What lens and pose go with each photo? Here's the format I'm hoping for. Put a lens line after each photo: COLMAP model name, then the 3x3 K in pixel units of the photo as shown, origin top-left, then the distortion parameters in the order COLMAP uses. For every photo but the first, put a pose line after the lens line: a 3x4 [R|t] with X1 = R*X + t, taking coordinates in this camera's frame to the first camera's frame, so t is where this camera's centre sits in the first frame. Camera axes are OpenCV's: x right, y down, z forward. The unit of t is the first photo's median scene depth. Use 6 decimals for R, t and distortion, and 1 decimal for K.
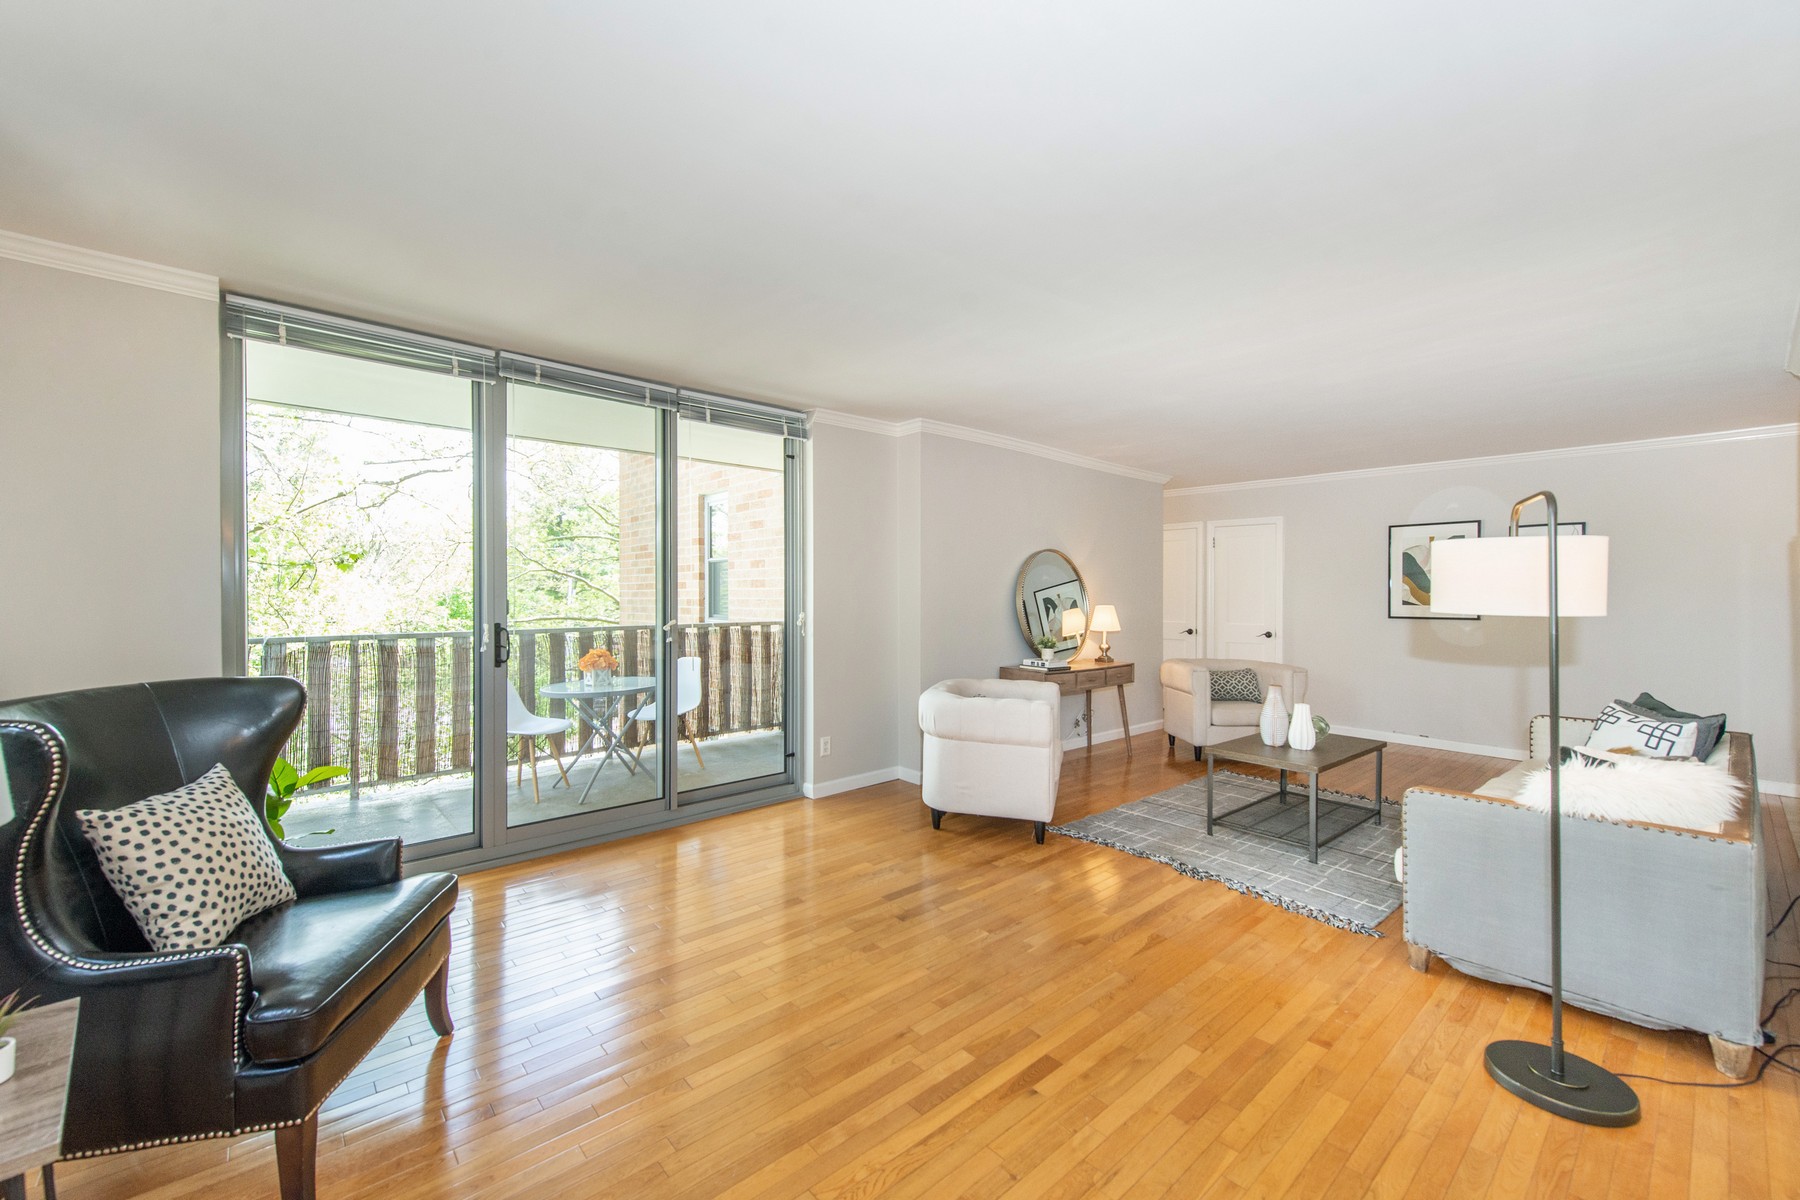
lens RADIAL K [[728.9, 0, 878.5], [0, 728.9, 596.6], [0, 0, 1]] dist [0.001290, -0.000093]
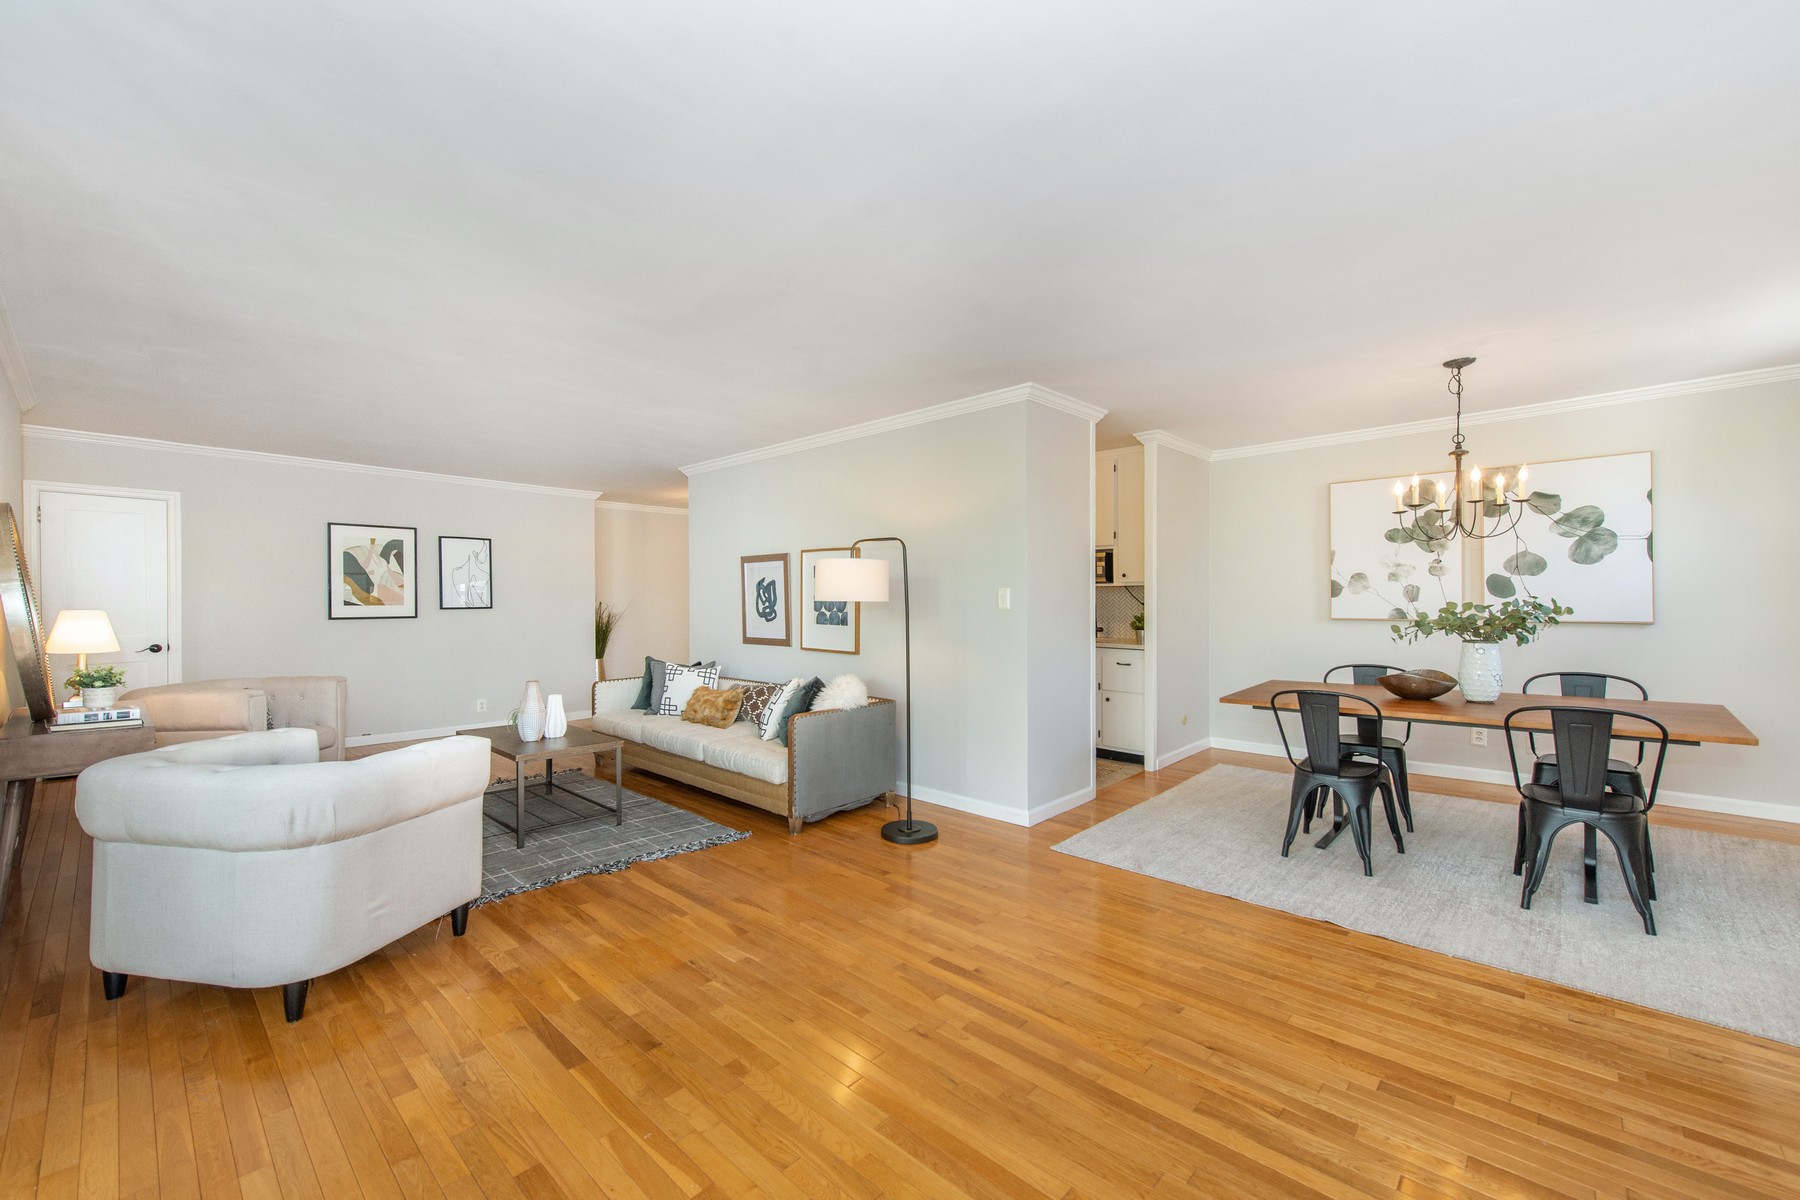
lens RADIAL K [[714.9, 0, 870.8], [0, 714.9, 603.3], [0, 0, 1]] dist [0.010977, -0.000384]
pose [[-0.100461, -0.005248, 0.994927, -0.436974], [0.004253, 0.999975, 0.005704, 0.008242], [-0.994932, 0.004805, -0.100436, 0.555532]]
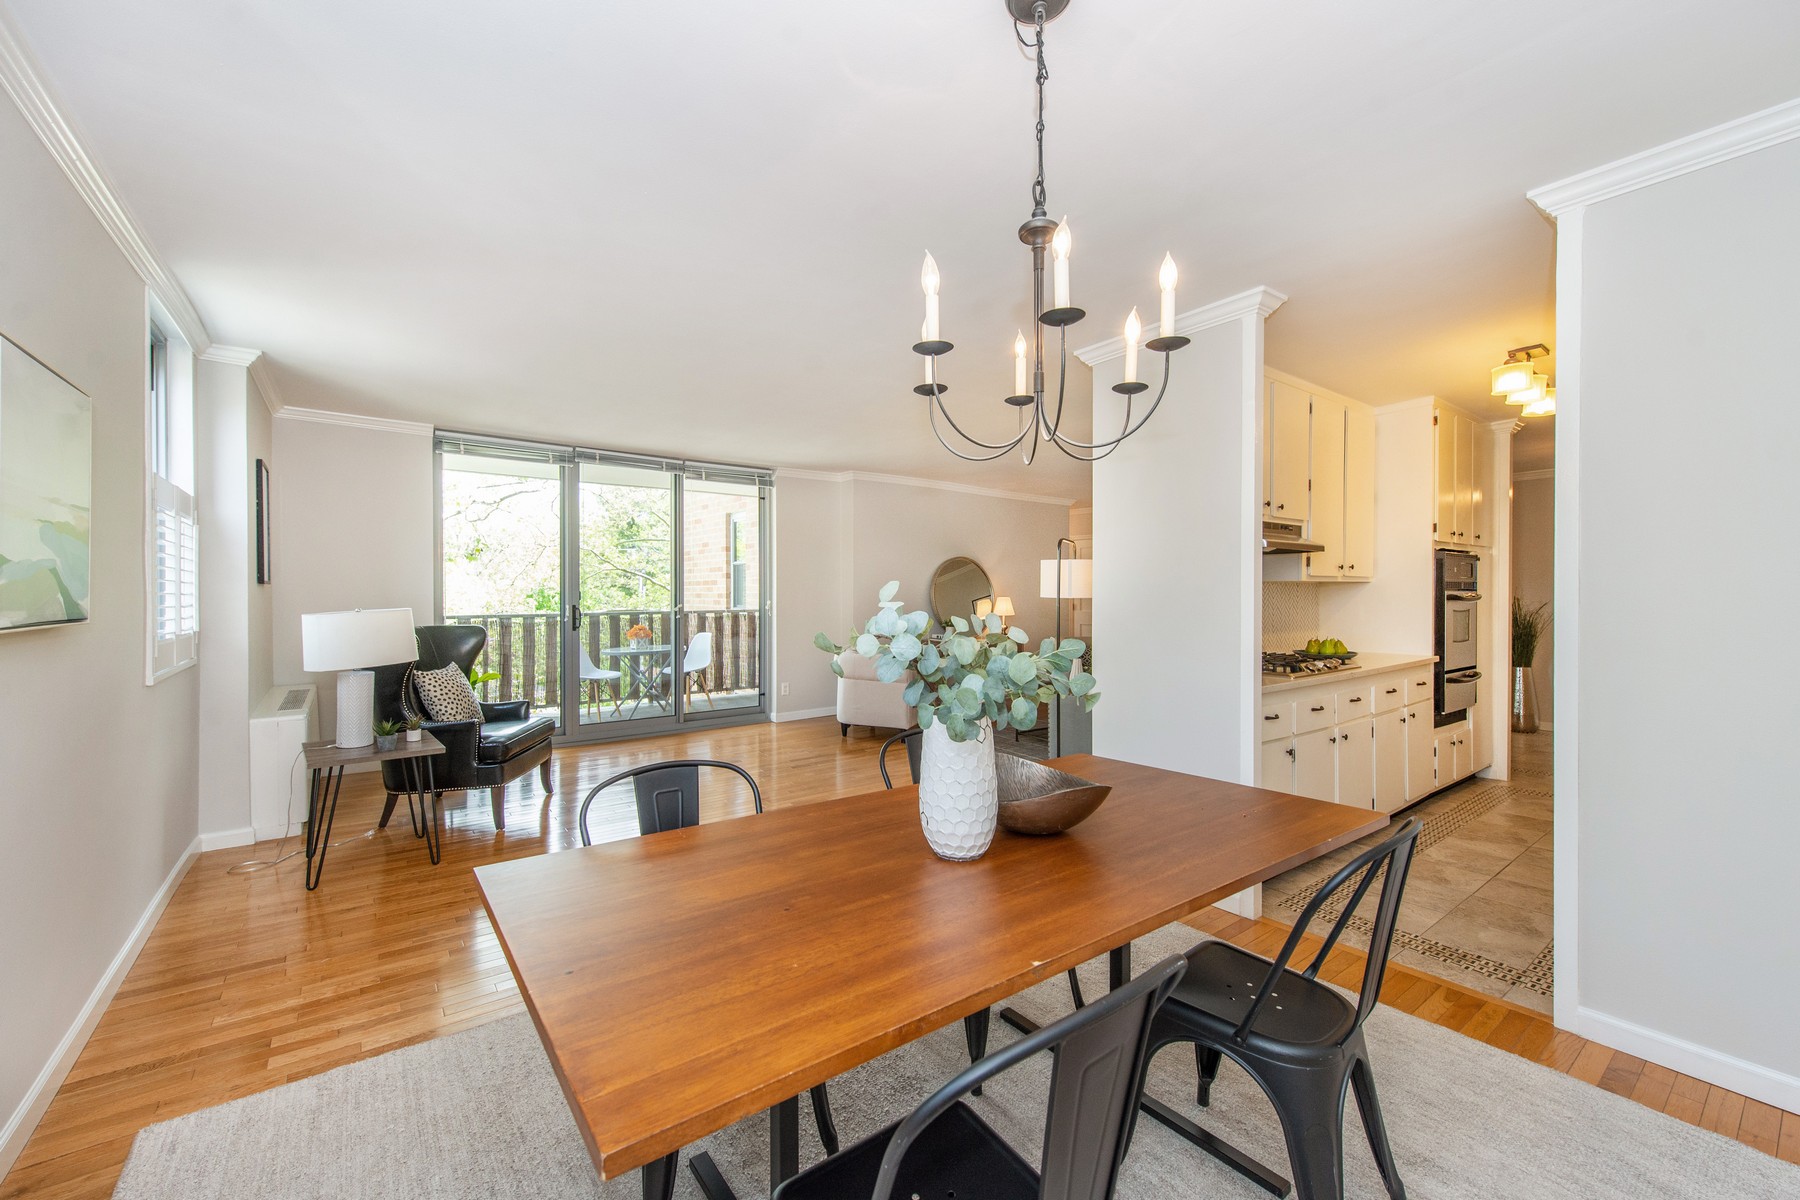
lens RADIAL K [[715.7, 0, 904.5], [0, 715.7, 595.1], [0, 0, 1]] dist [0.007427, -0.000285]
pose [[0.998599, 0.001170, -0.052904, 0.259177], [-0.001053, 0.999997, 0.002246, 0.006636], [0.052907, -0.002187, 0.998597, -0.486720]]
